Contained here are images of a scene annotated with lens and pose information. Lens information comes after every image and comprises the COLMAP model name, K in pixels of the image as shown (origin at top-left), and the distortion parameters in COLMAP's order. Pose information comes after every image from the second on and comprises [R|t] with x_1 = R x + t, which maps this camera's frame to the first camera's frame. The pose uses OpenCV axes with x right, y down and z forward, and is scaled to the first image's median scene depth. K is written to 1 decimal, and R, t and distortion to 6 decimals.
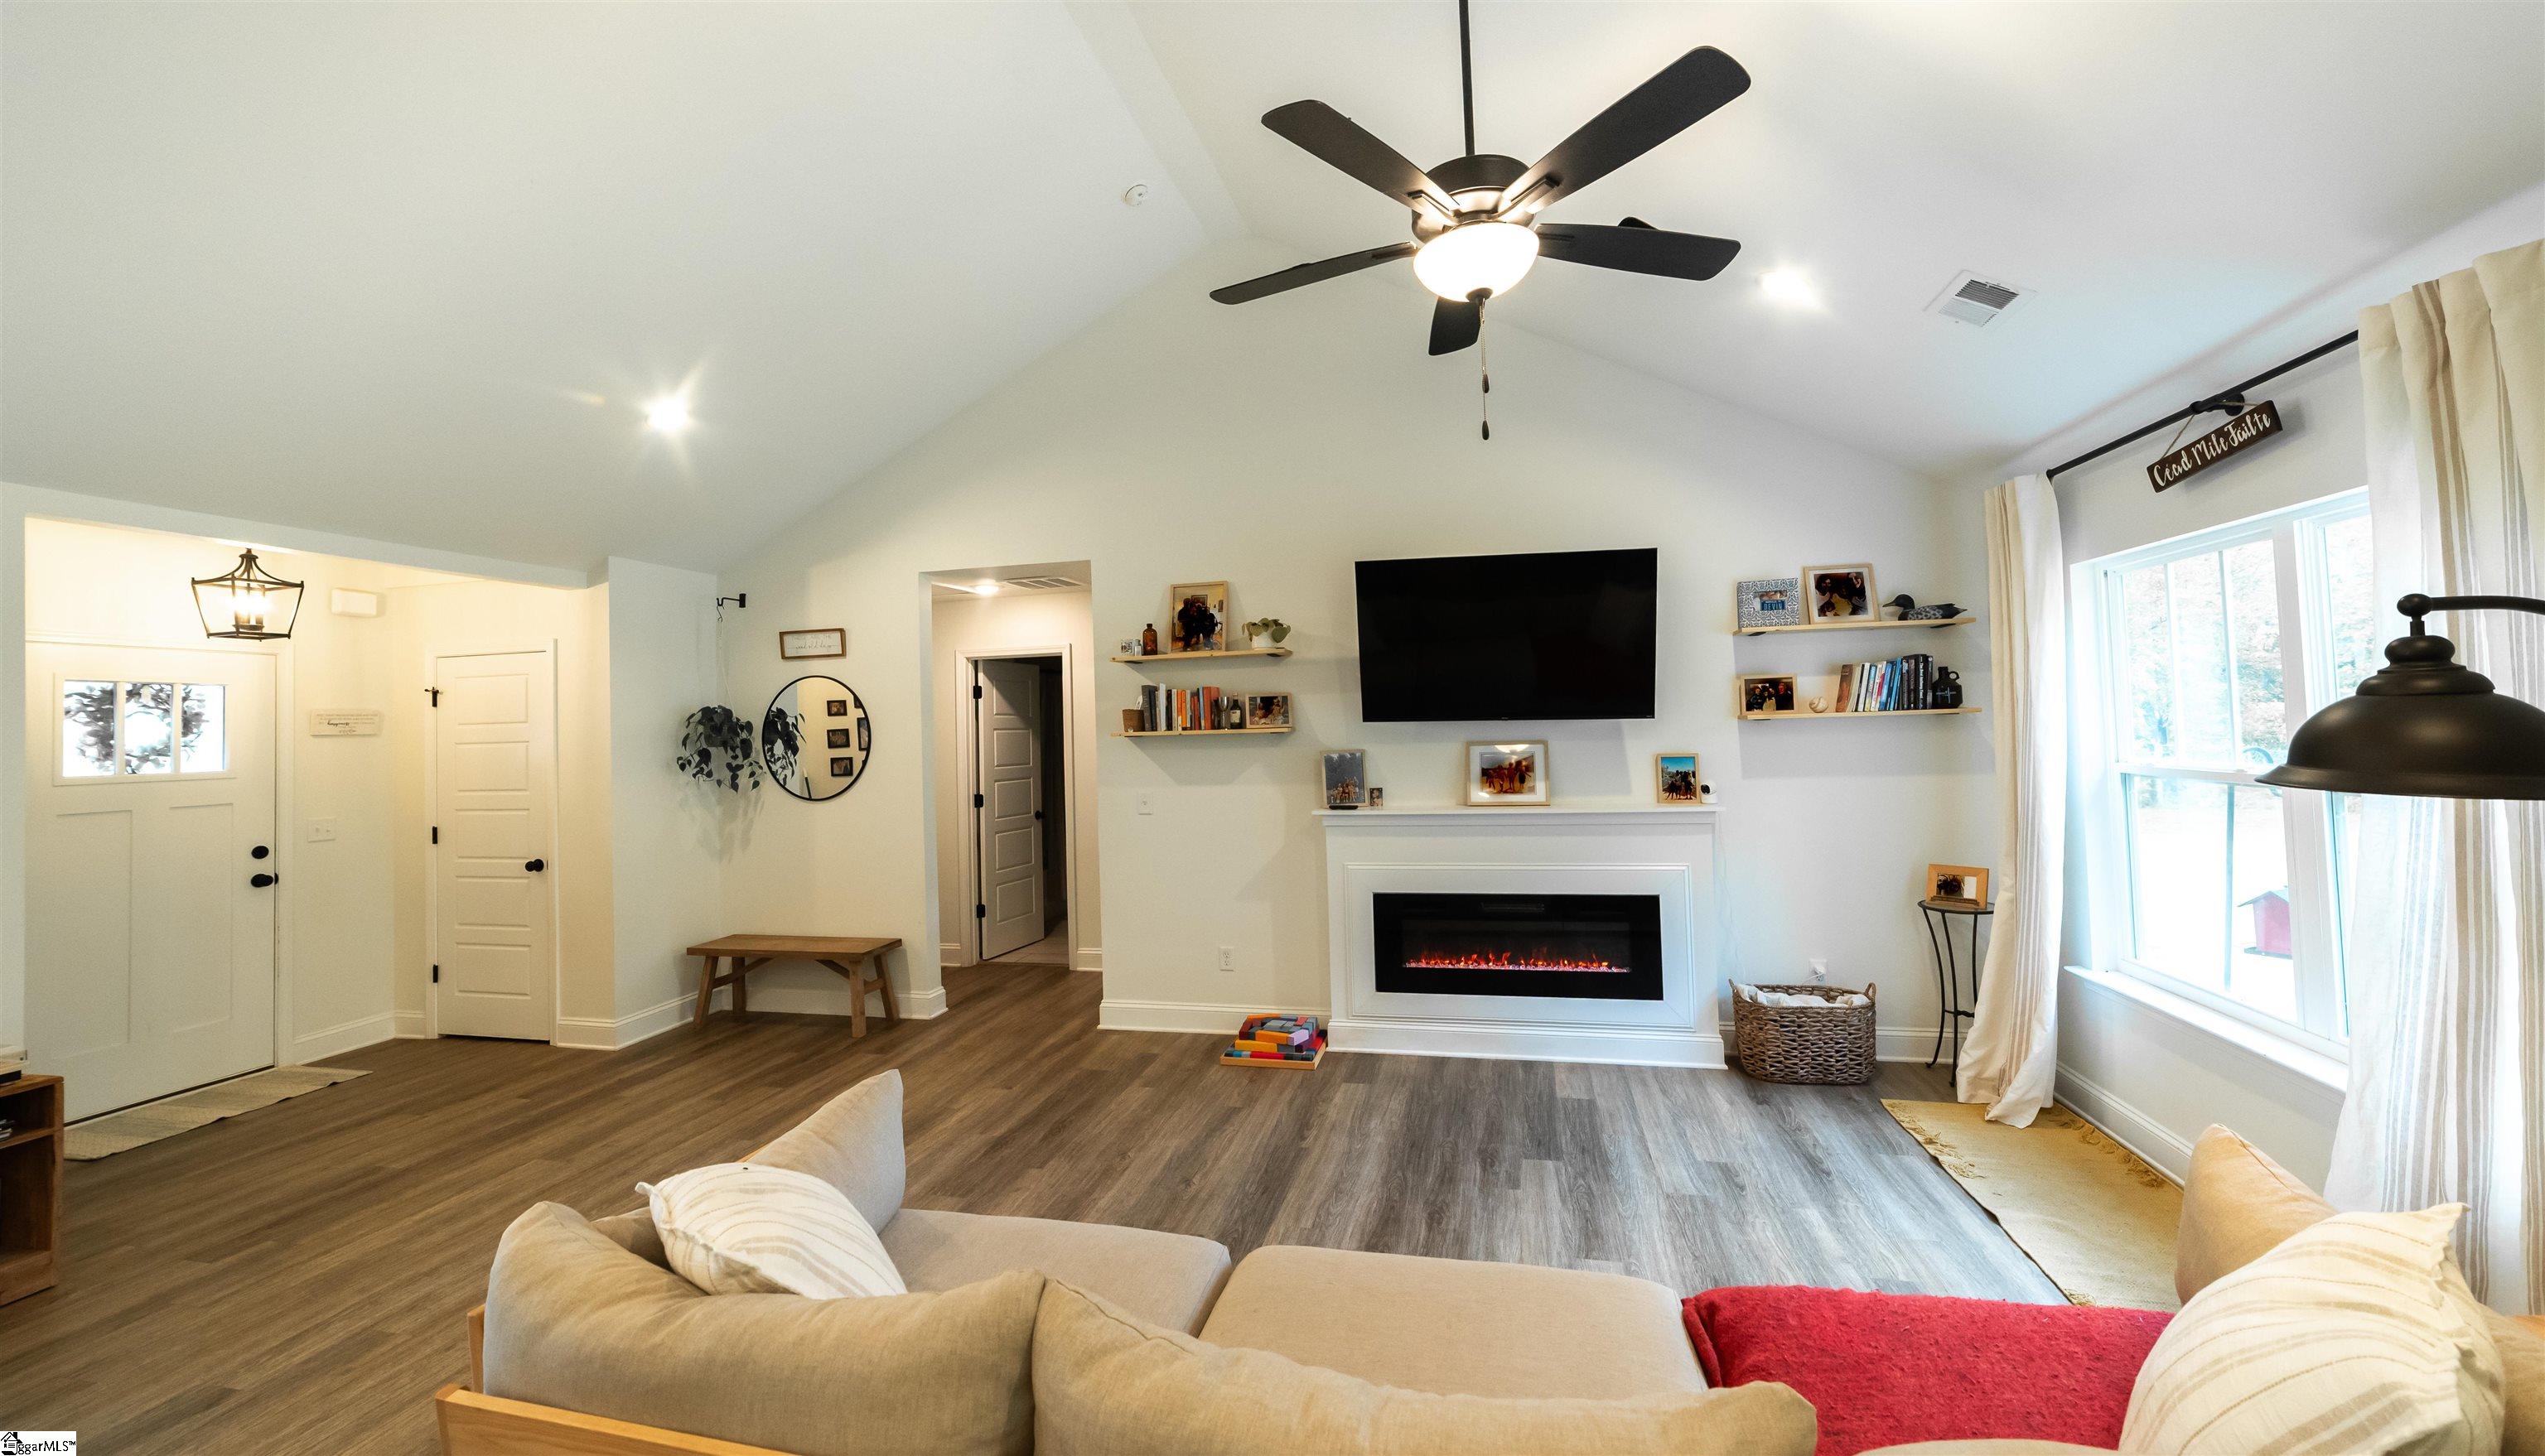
lens RADIAL K [[989.2, 0, 1325.2], [0, 989.2, 670.2], [0, 0, 1]] dist [-0.012335, 0.003298]
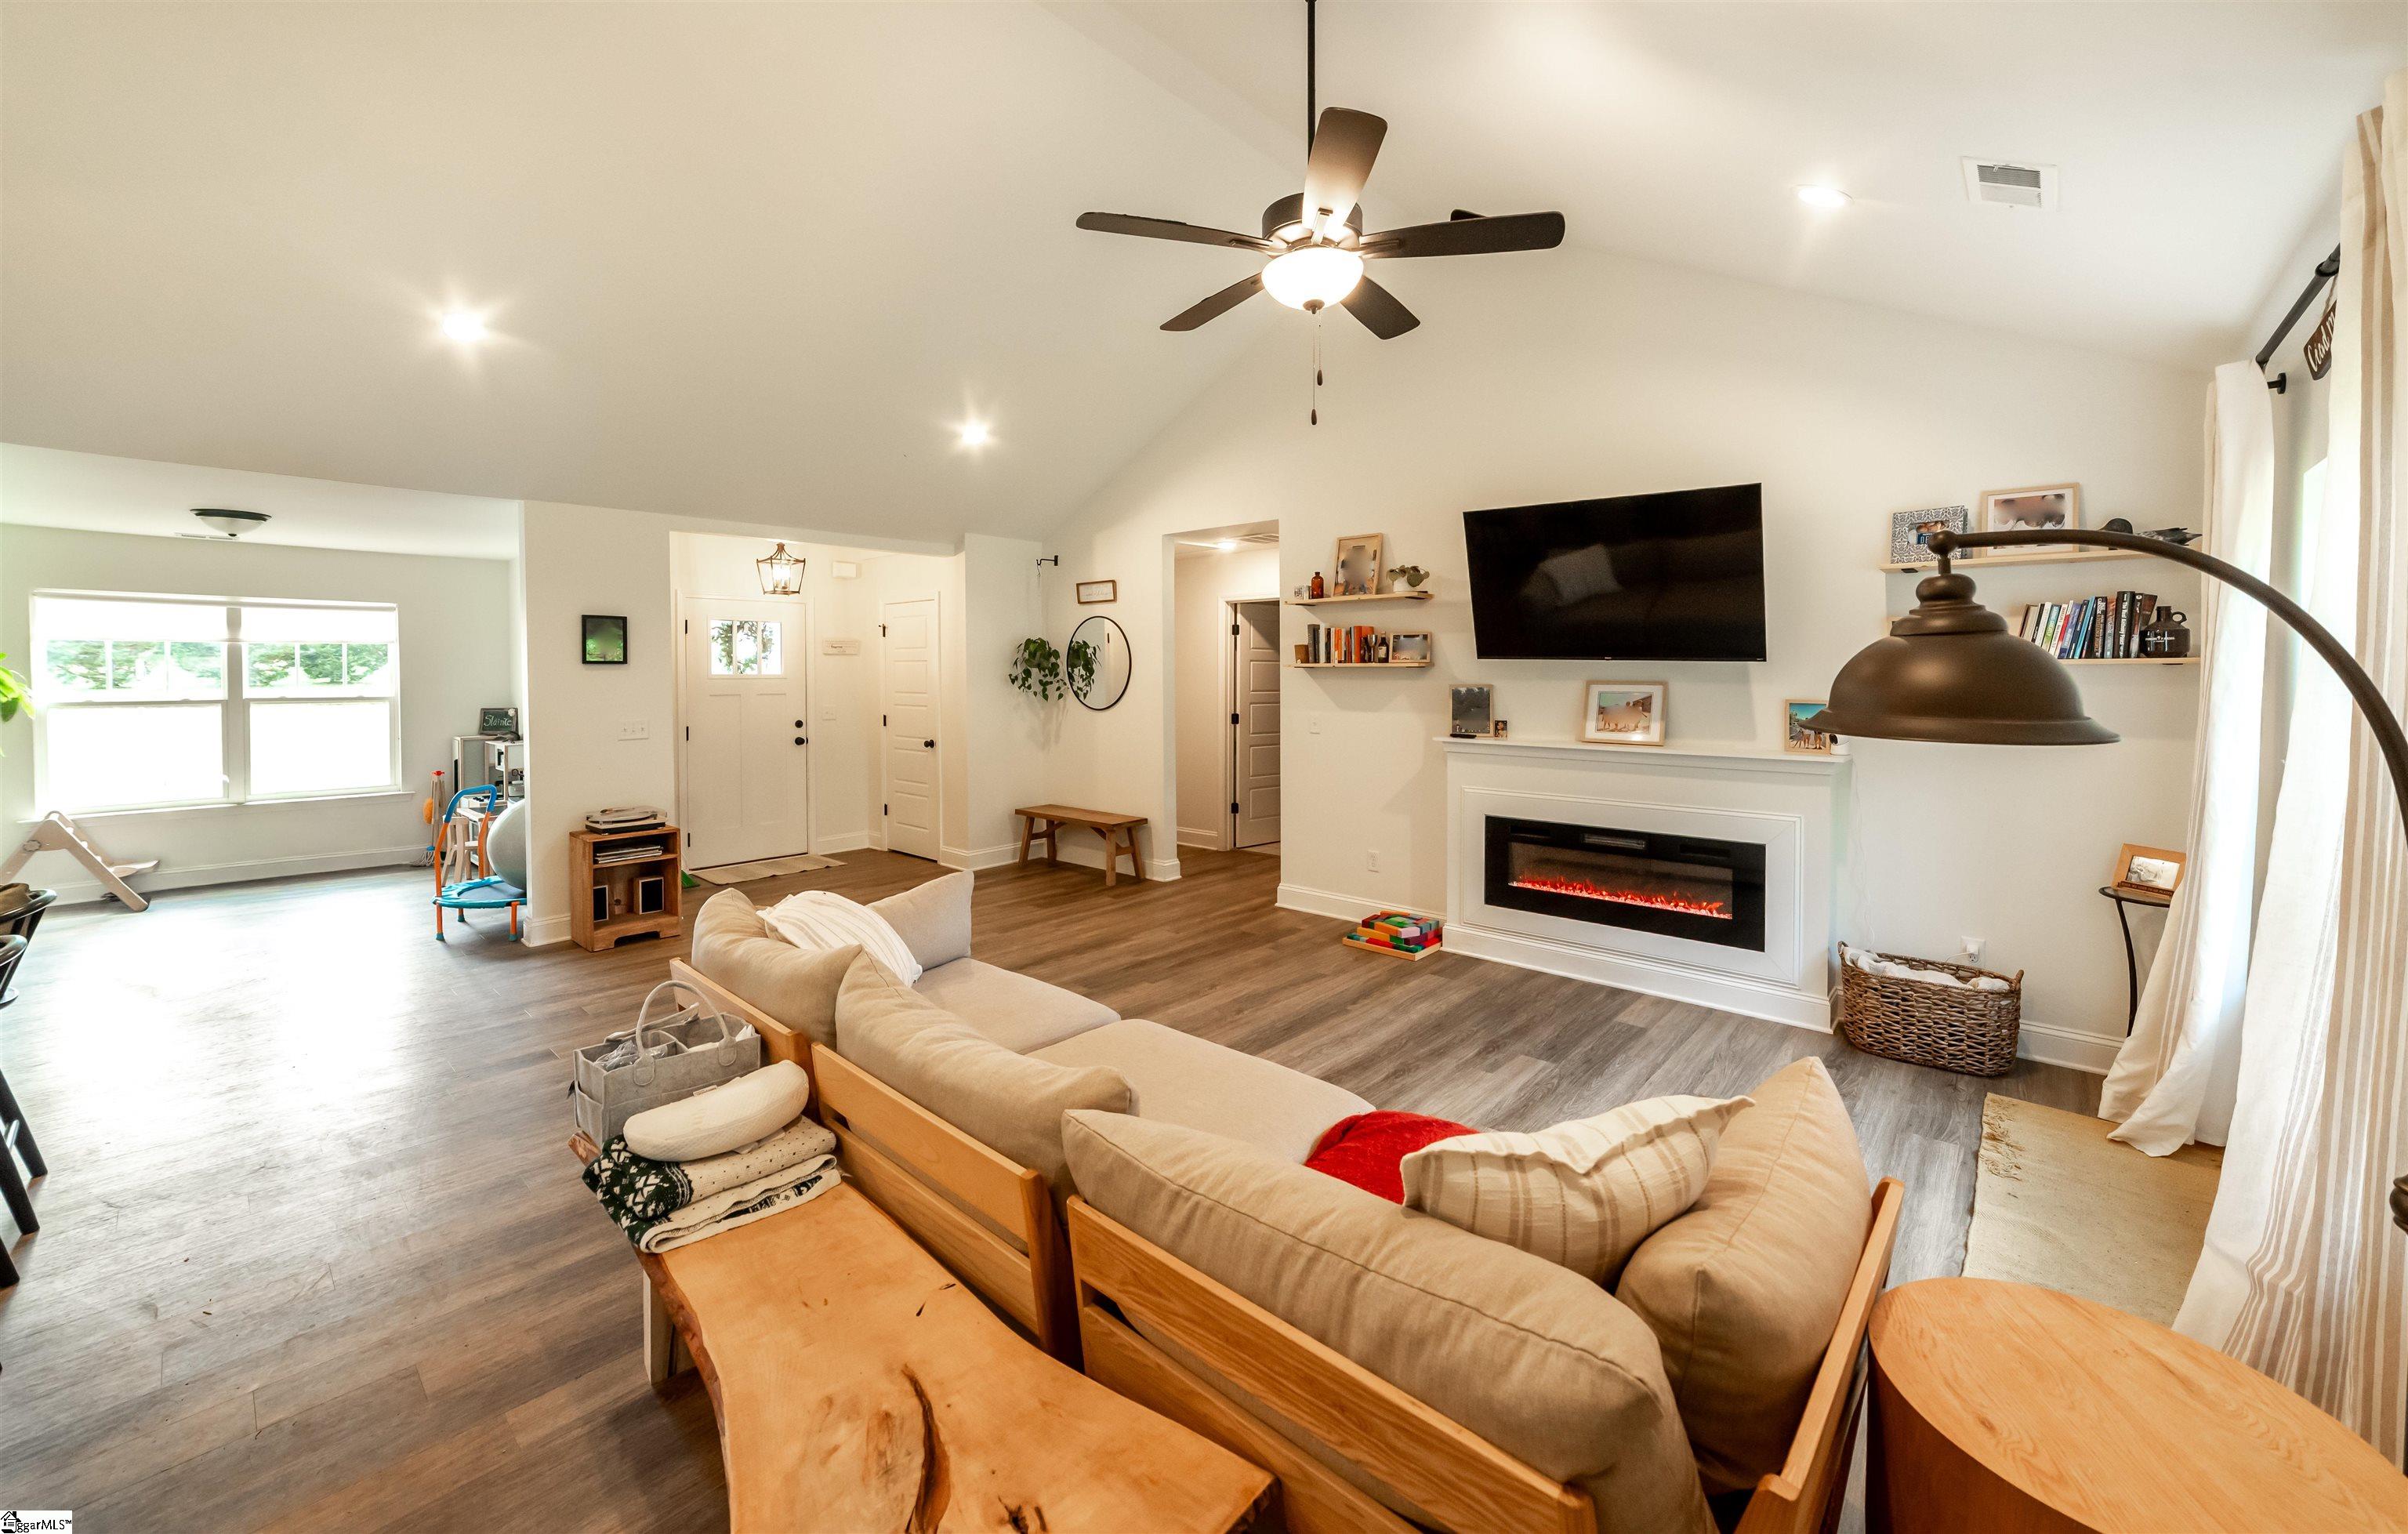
lens RADIAL K [[949.7, 0, 1227.0], [0, 949.7, 655.6], [0, 0, 1]] dist [-0.010943, 0.001971]
pose [[0.878976, 0.019664, -0.476461, 0.301589], [0.002499, 0.998946, 0.045838, 0.000071], [0.476860, -0.041481, 0.878000, -0.051456]]
